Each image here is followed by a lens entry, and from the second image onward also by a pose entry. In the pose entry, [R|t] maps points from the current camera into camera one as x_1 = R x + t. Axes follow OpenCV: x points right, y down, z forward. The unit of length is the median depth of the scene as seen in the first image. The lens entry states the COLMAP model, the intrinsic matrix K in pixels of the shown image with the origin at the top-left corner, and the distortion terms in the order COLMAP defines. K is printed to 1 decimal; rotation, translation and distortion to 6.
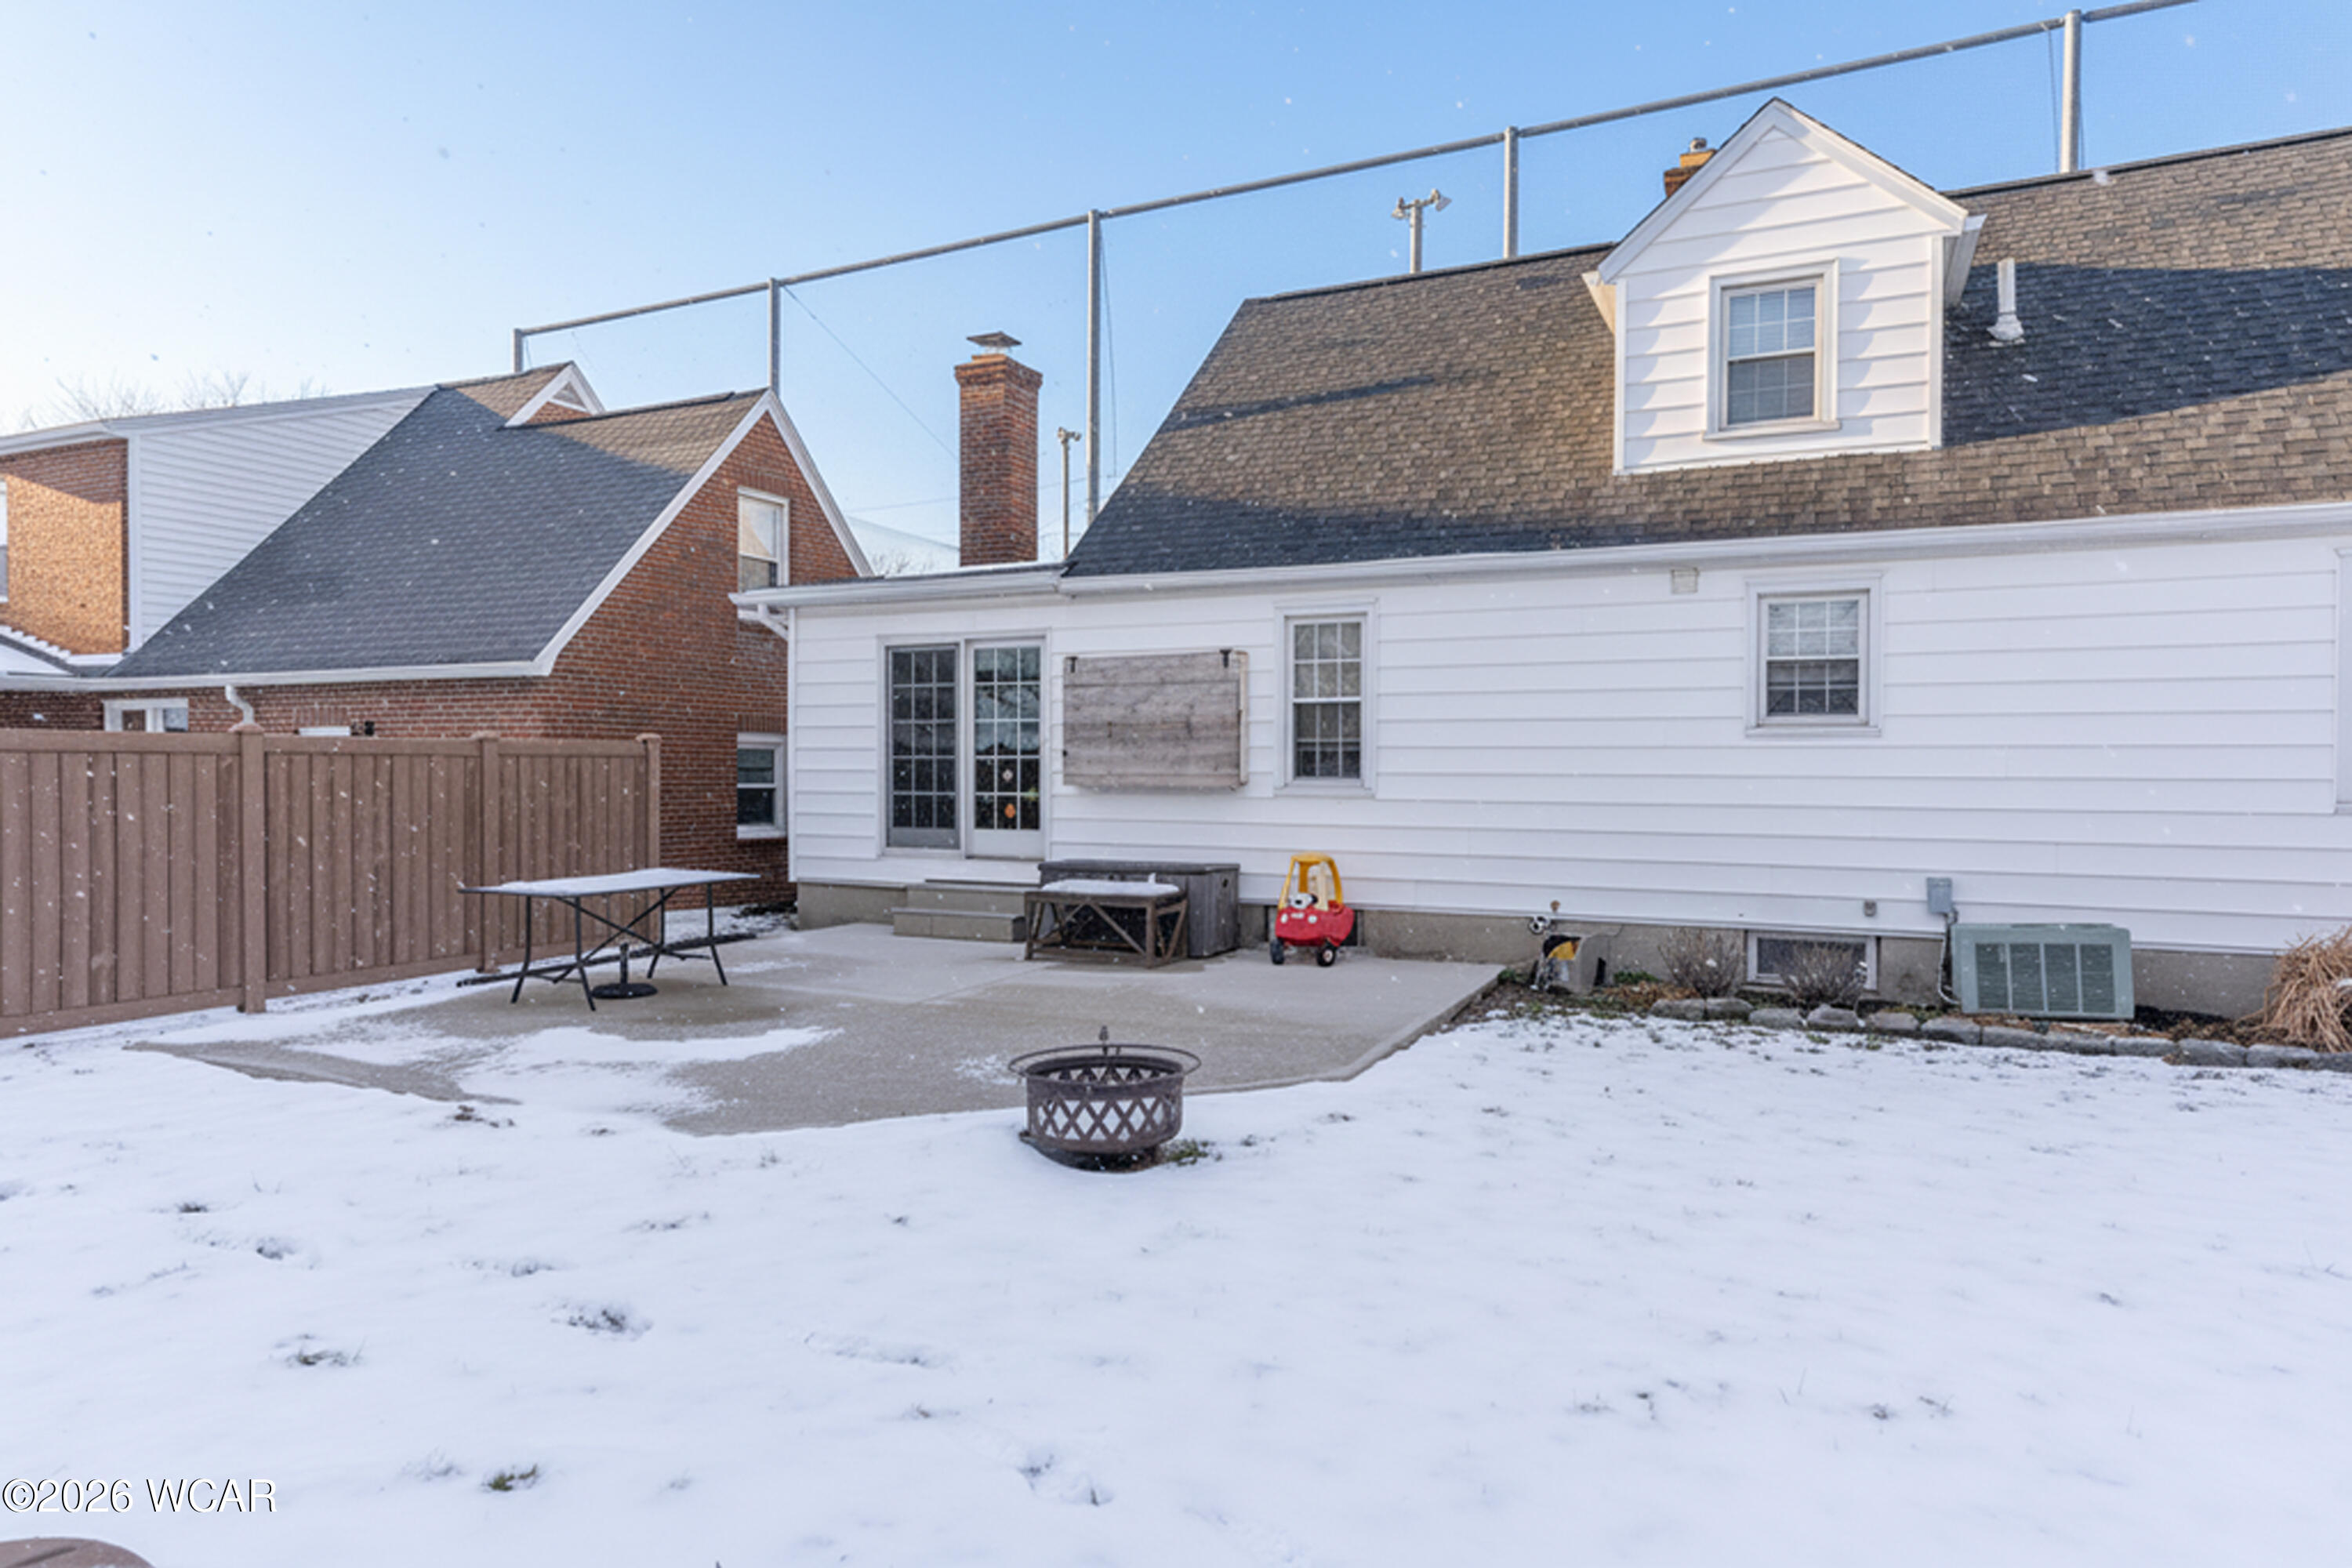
lens RADIAL K [[1371.8, 0, 1176.0], [0, 1371.8, 784.0], [0, 0, 1]] dist [-0.005878, -0.000650]
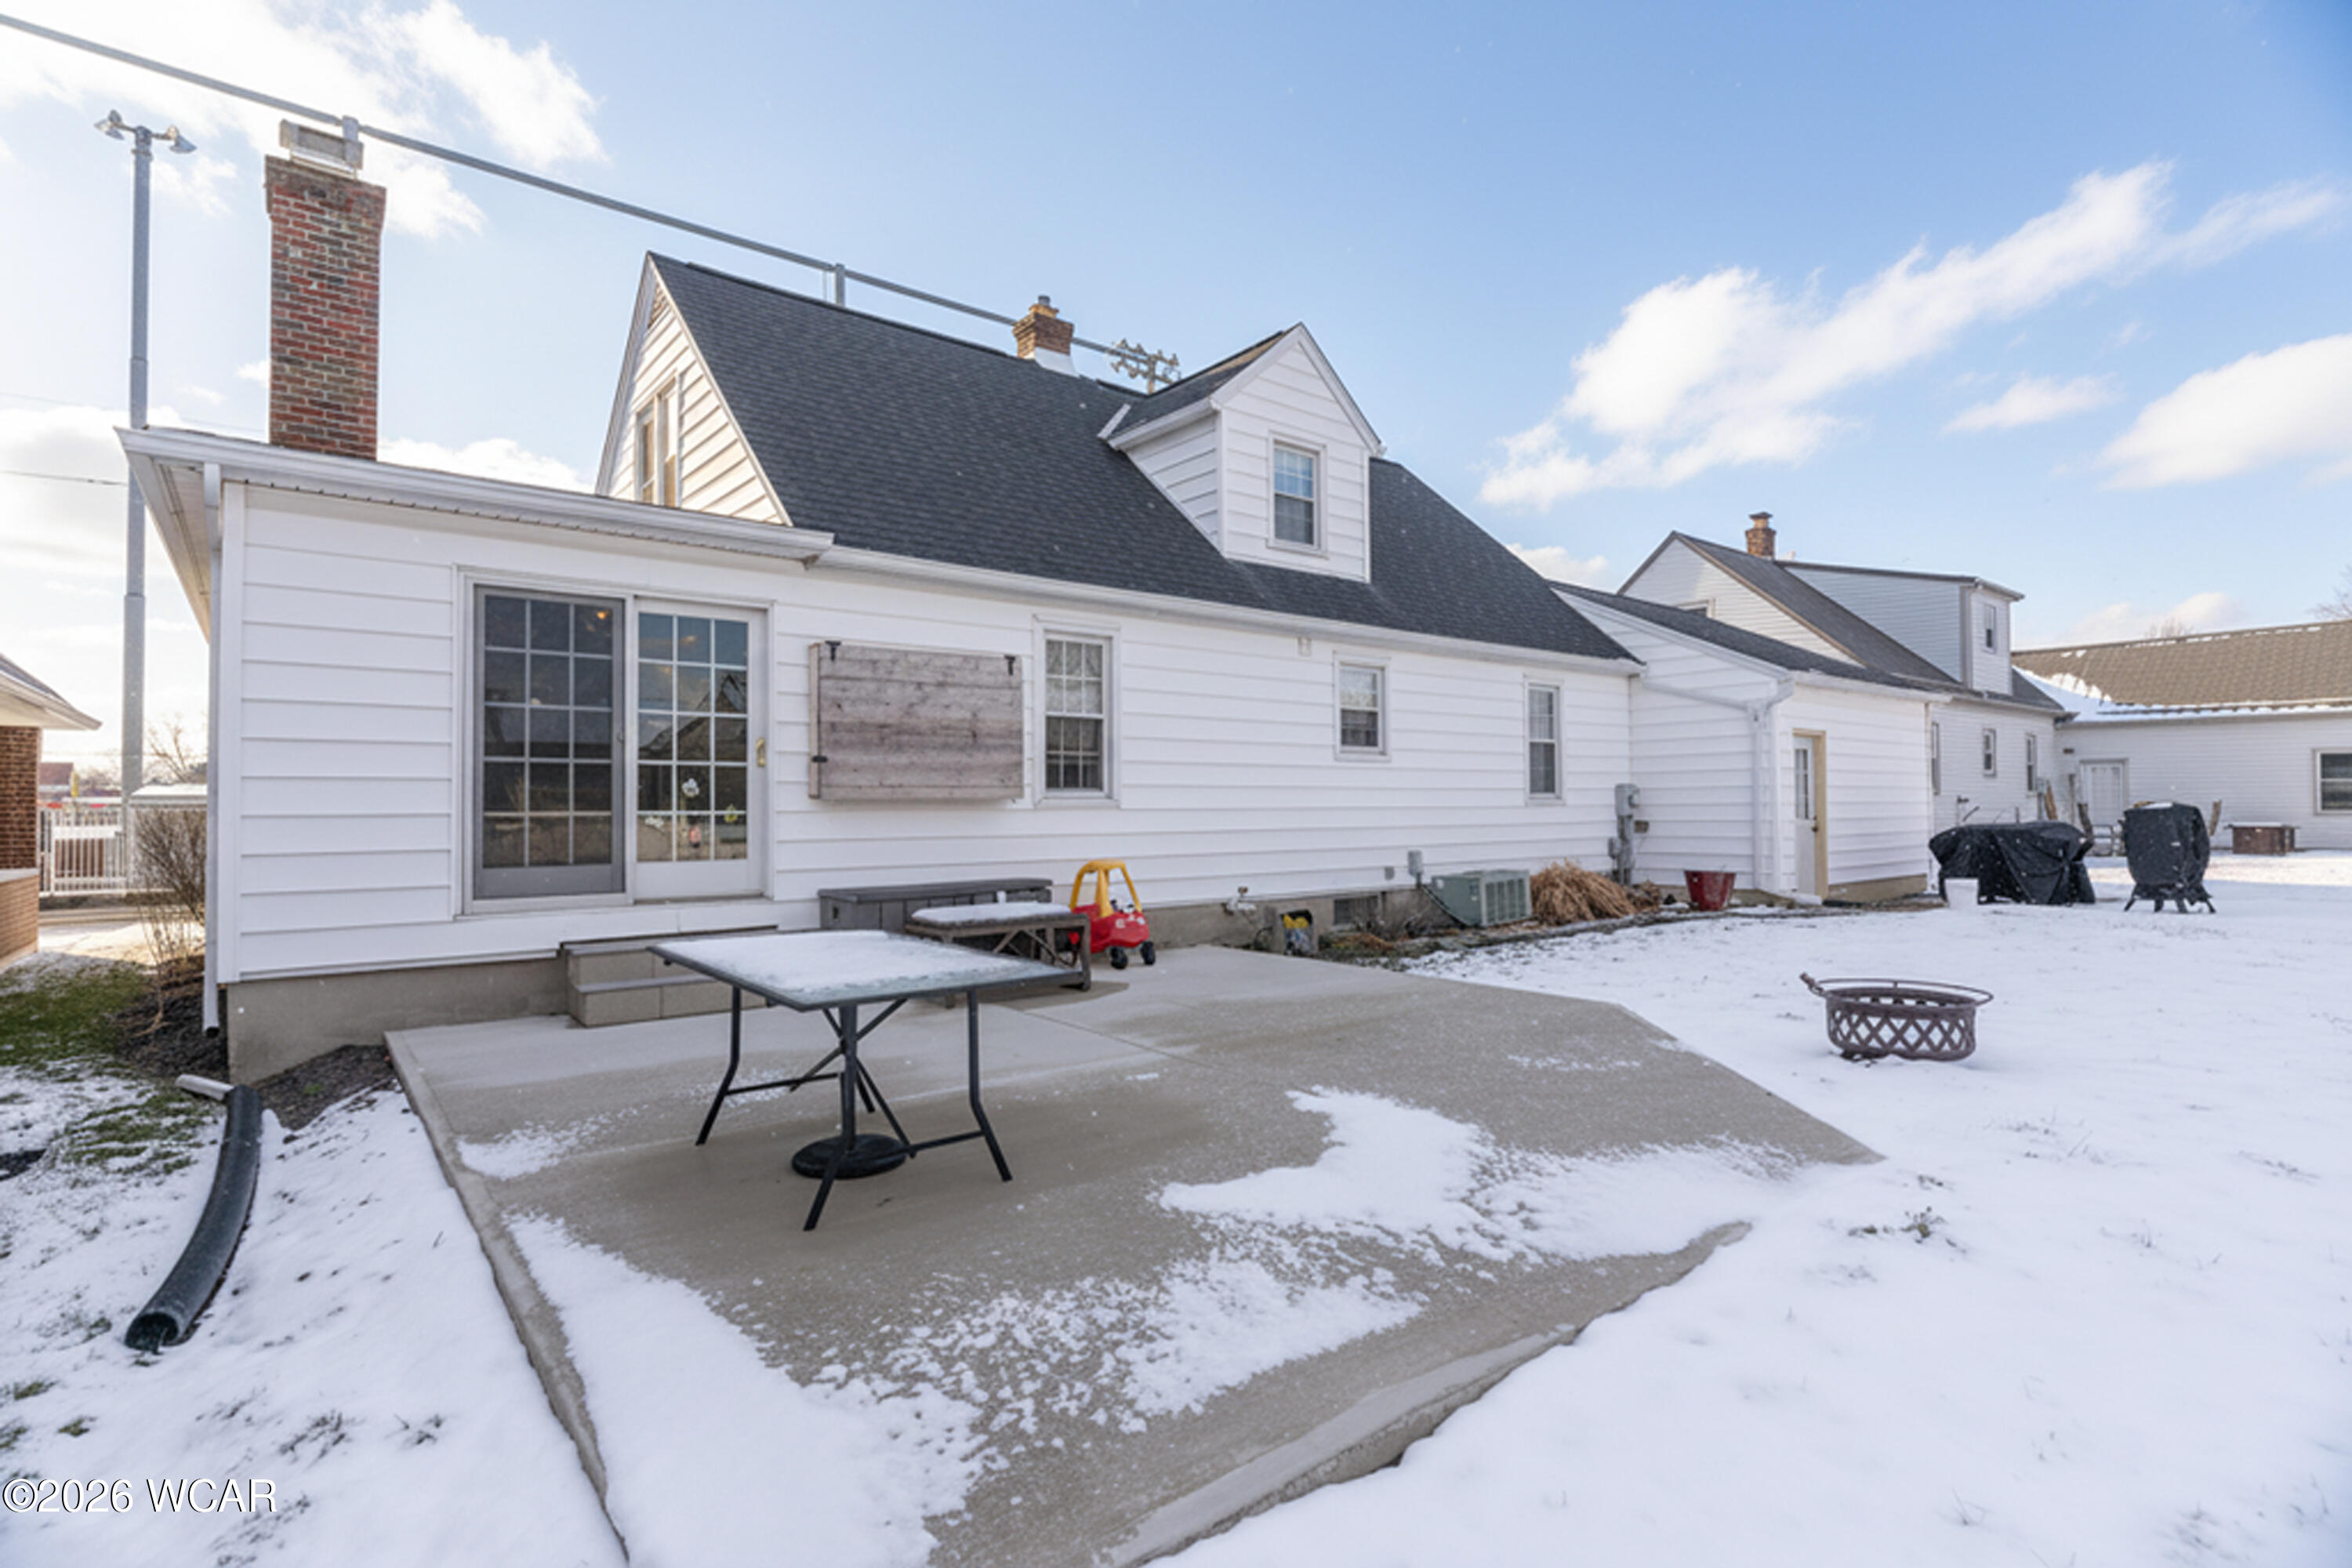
lens RADIAL K [[1112.3, 0, 1176.0], [0, 1112.3, 784.0], [0, 0, 1]] dist [0.017359, -0.000284]
pose [[0.442275, 0.010266, 0.896821, -0.603923], [0.017025, 0.999658, -0.019840, 0.009119], [-0.896718, 0.024043, 0.441949, 0.545730]]
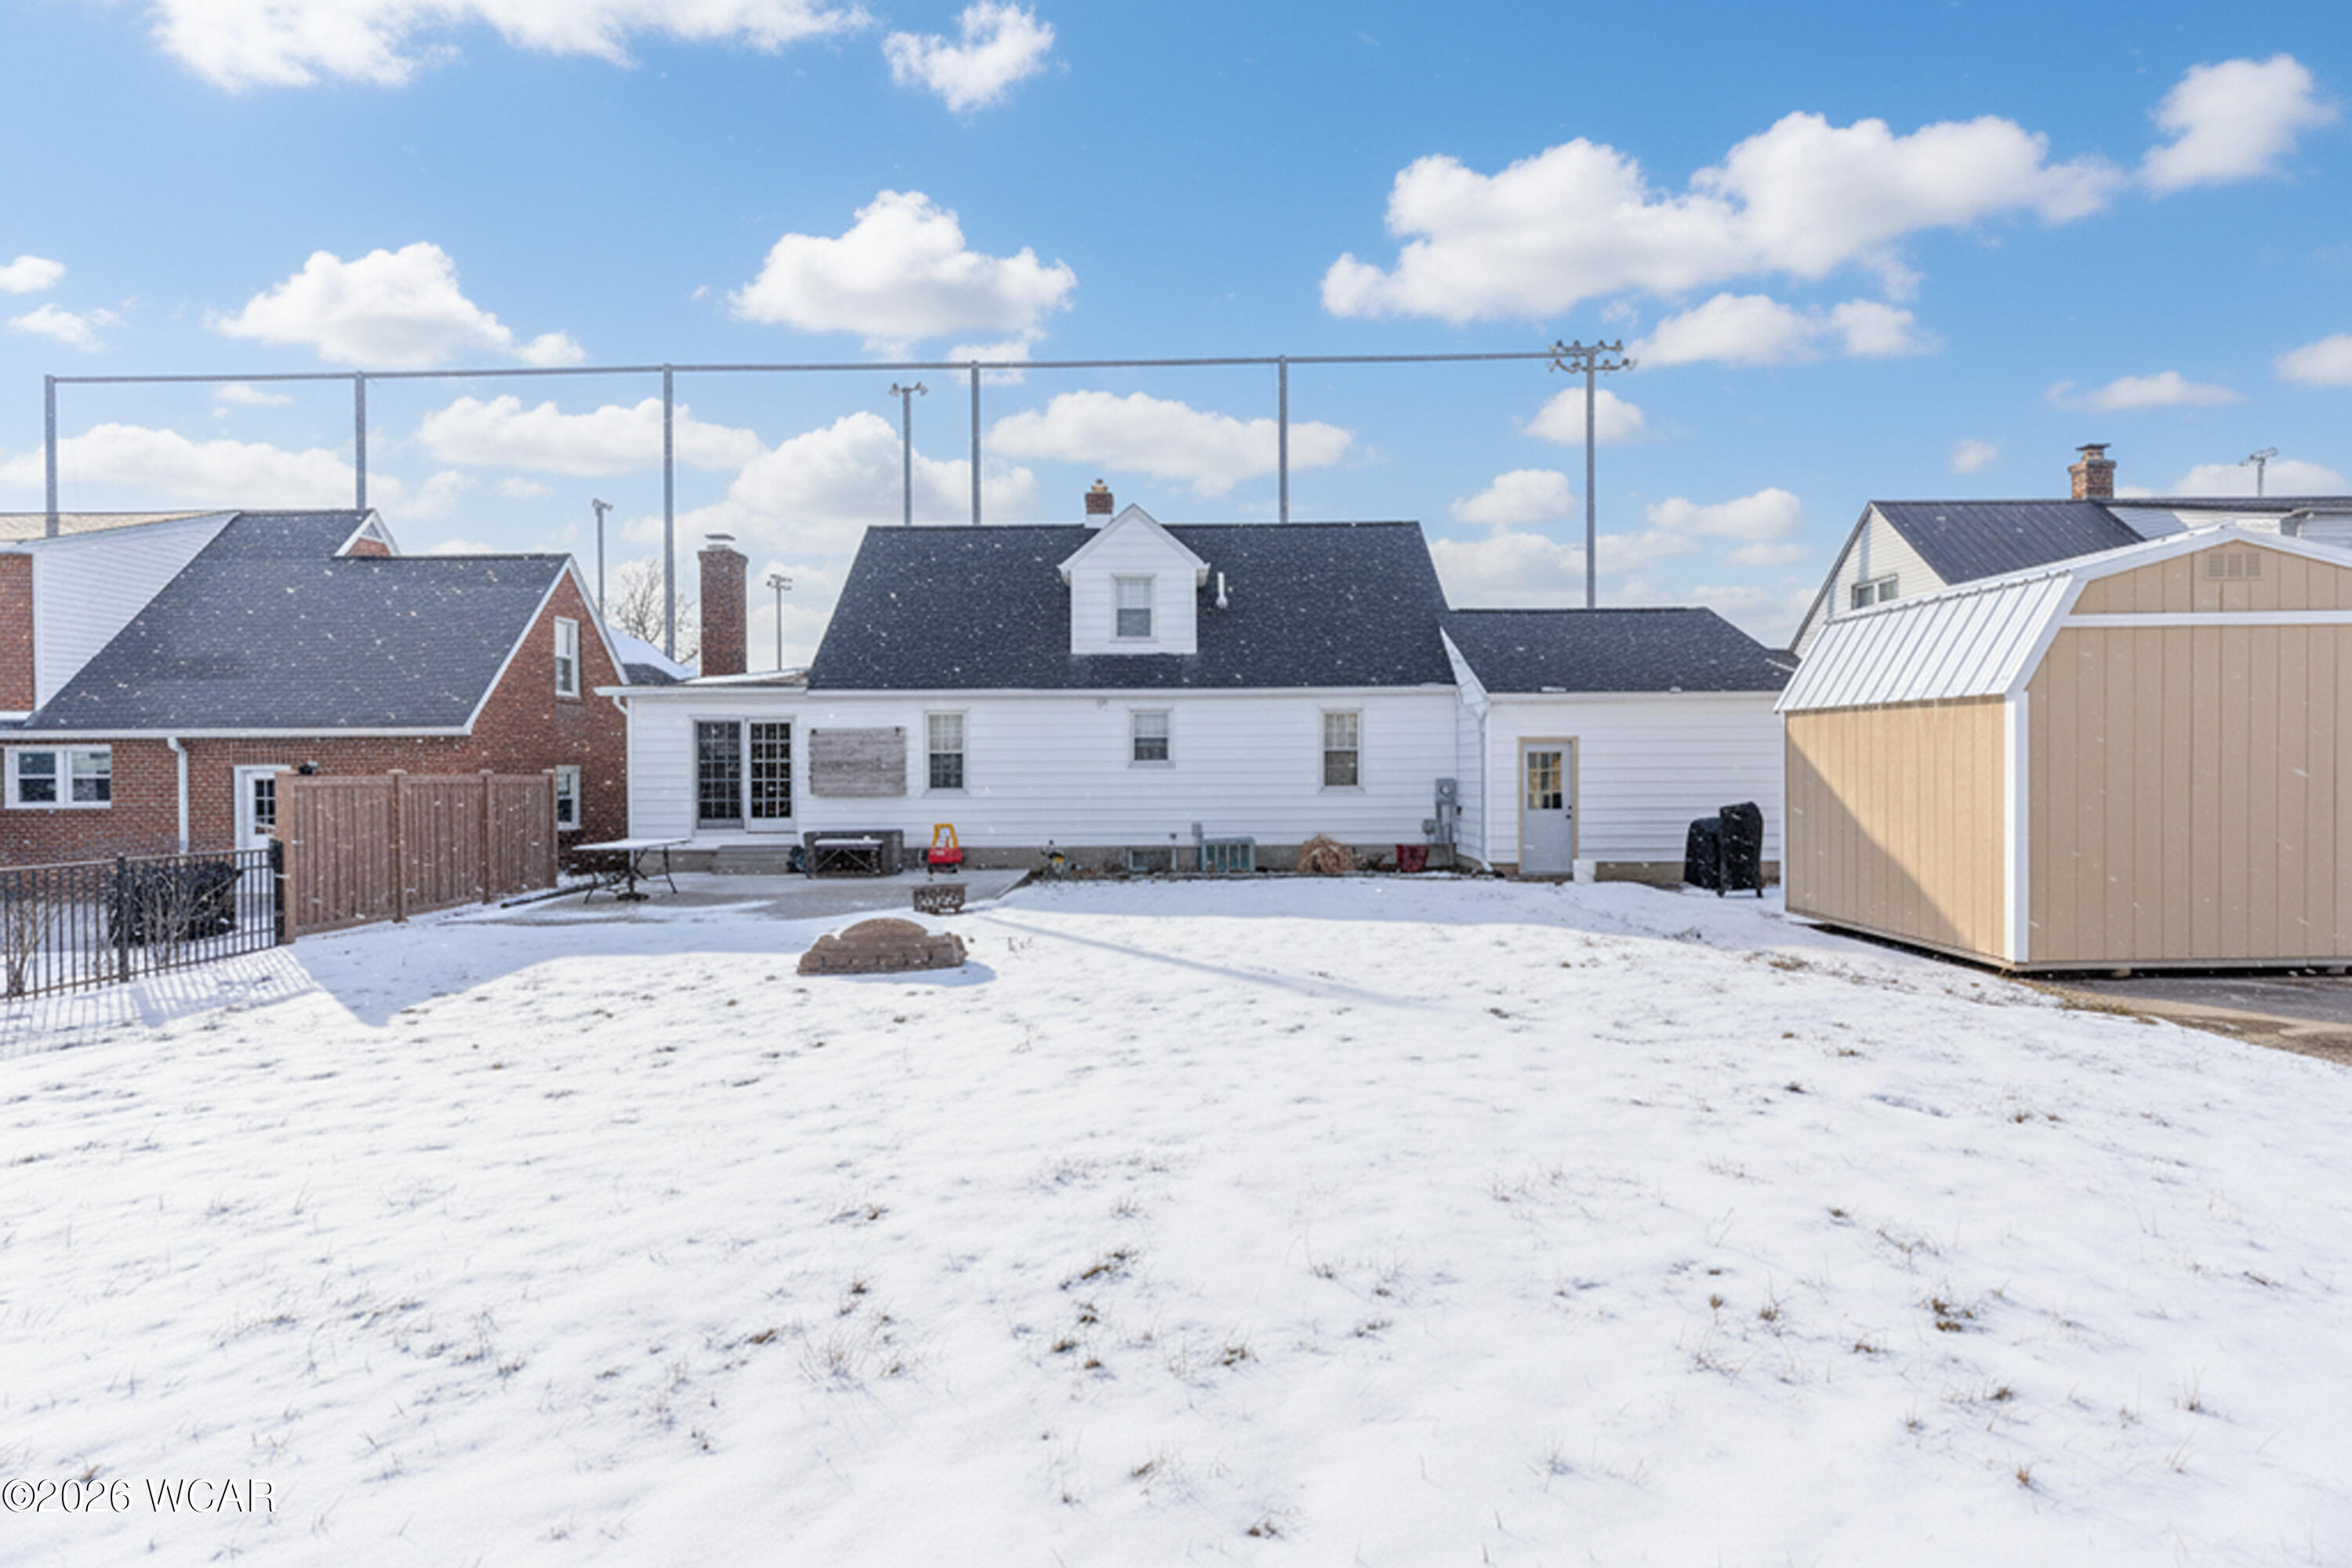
lens RADIAL K [[1112.3, 0, 1176.0], [0, 1112.3, 784.0], [0, 0, 1]] dist [0.017359, -0.000284]
pose [[0.902282, -0.016120, 0.430845, -0.311795], [0.016728, 0.999857, 0.002376, -0.008856], [-0.430822, 0.005063, 0.902423, -0.717671]]
